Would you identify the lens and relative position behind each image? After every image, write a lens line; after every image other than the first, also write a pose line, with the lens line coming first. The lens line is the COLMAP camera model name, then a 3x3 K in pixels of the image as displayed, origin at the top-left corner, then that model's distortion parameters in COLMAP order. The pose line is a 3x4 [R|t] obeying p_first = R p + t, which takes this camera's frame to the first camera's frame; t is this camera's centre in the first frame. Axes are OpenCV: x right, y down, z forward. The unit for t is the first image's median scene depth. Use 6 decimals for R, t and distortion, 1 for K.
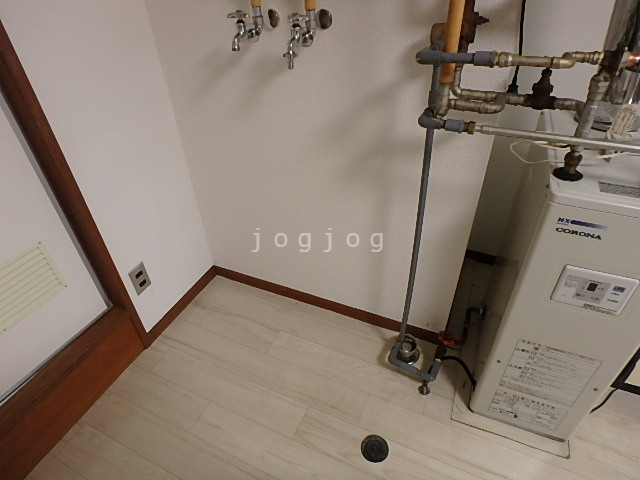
lens RADIAL K [[394.1, 0, 321.9], [0, 394.1, 239.8], [0, 0, 1]] dist [-0.036590, 0.004950]
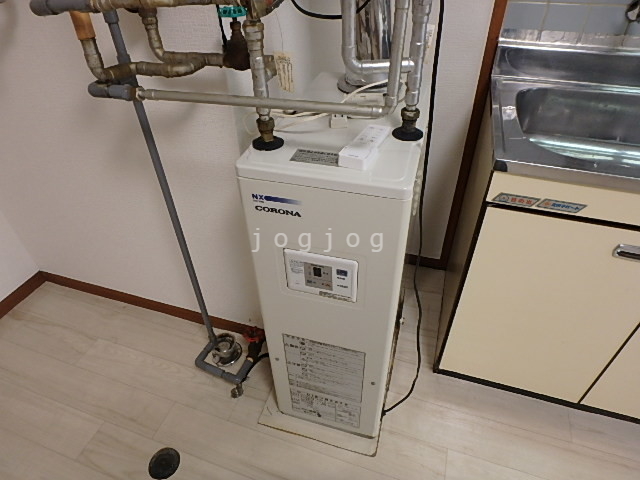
lens RADIAL K [[394.1, 0, 319.7], [0, 394.1, 240.1], [0, 0, 1]] dist [-0.036590, 0.004950]
pose [[0.994570, -0.060598, 0.084608, 0.446503], [0.059197, 0.998066, 0.018975, 0.023935], [-0.085594, -0.013863, 0.996234, 0.083297]]
